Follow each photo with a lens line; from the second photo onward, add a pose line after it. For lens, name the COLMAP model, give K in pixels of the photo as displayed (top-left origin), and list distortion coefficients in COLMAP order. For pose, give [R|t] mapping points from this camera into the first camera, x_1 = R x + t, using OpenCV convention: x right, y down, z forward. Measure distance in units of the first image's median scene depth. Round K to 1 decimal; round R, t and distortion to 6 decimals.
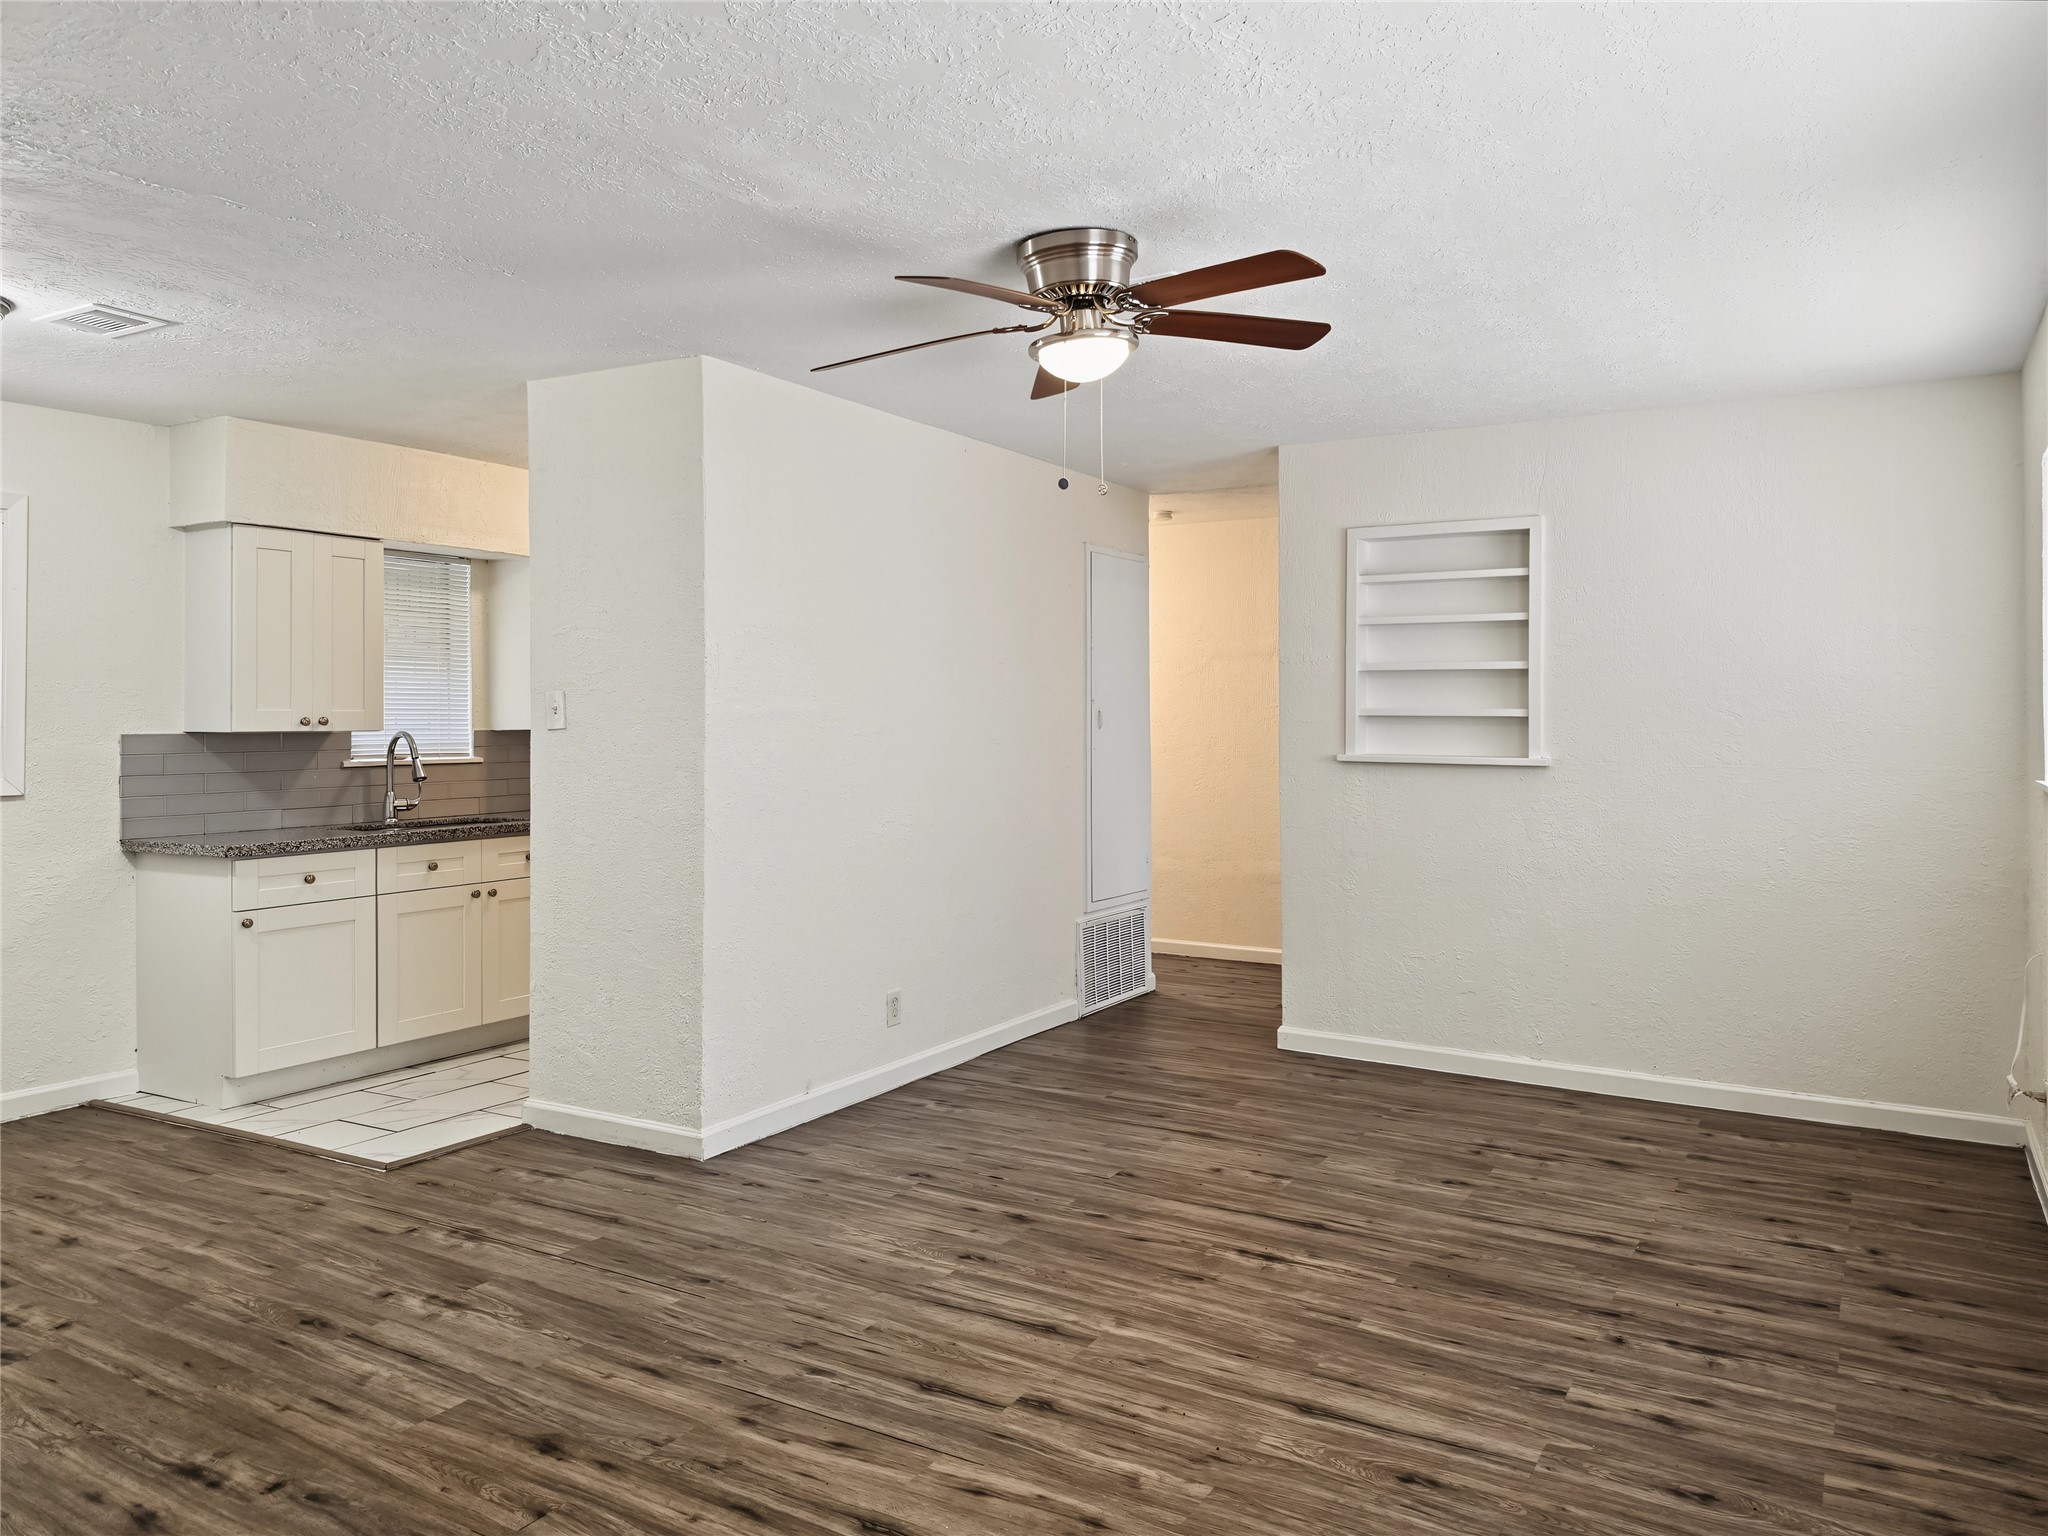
lens RADIAL K [[1488.6, 0, 1024.0], [0, 1488.6, 768.0], [0, 0, 1]] dist [0.108292, -0.162859]
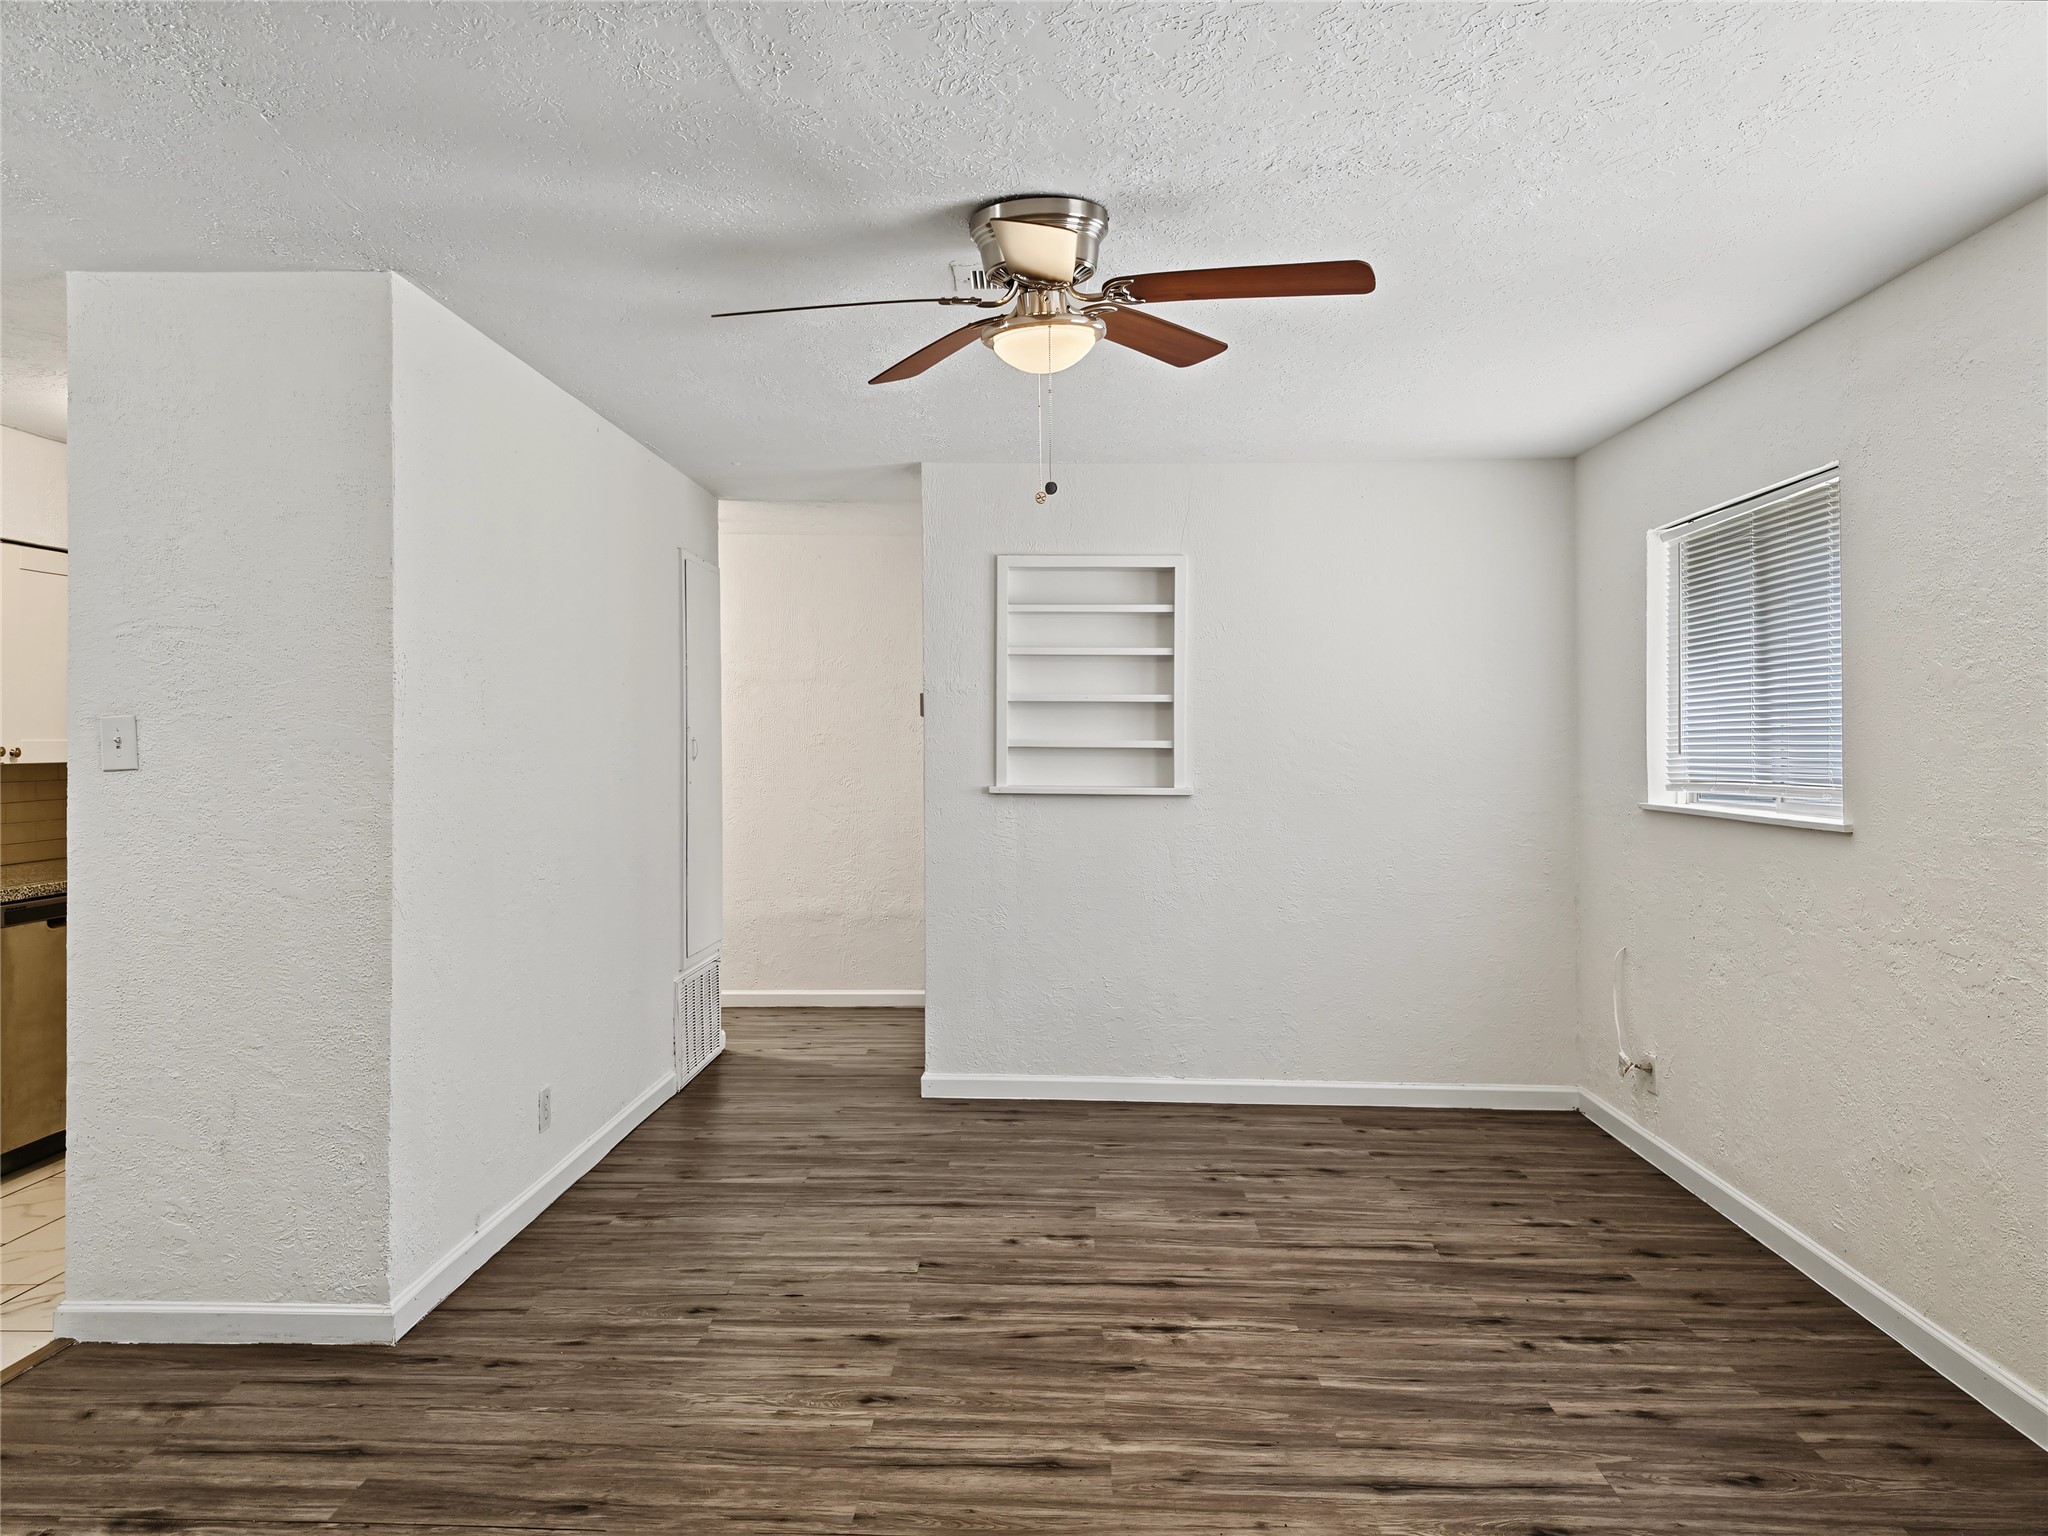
lens RADIAL K [[1488.6, 0, 1024.0], [0, 1488.6, 768.0], [0, 0, 1]] dist [0.108292, -0.162859]
pose [[0.869084, -0.008666, 0.494588, -0.309090], [0.016622, 0.999794, -0.011689, -0.011714], [-0.494385, 0.018380, 0.869049, 0.183207]]
